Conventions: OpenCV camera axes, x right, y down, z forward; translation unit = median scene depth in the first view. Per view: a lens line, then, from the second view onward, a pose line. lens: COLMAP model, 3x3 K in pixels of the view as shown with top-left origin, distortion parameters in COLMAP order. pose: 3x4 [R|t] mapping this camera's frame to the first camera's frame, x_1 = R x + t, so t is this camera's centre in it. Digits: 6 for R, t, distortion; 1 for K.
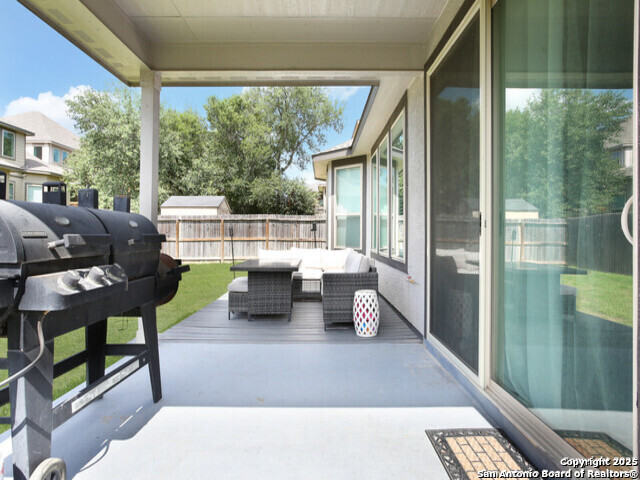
lens RADIAL K [[369.7, 0, 320.0], [0, 369.7, 240.0], [0, 0, 1]] dist [-0.002723, -0.000197]
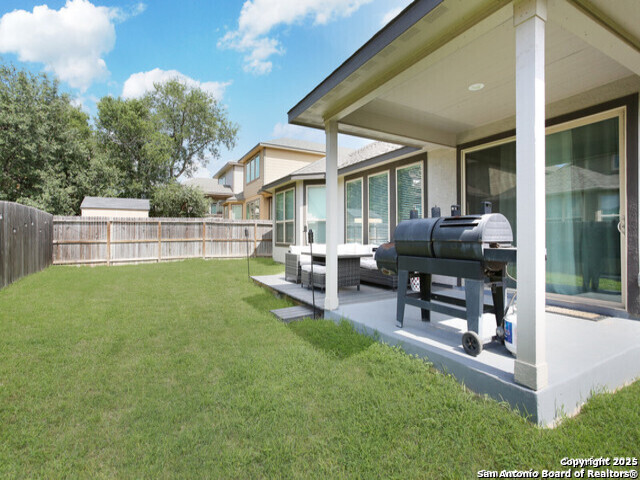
lens RADIAL K [[307.5, 0, 320.0], [0, 307.5, 240.0], [0, 0, 1]] dist [0.001152, 0.000363]
pose [[0.877070, -0.013674, 0.480169, -0.283231], [0.013161, 0.999904, 0.004434, -0.000782], [-0.480183, 0.002430, 0.877165, -0.004449]]
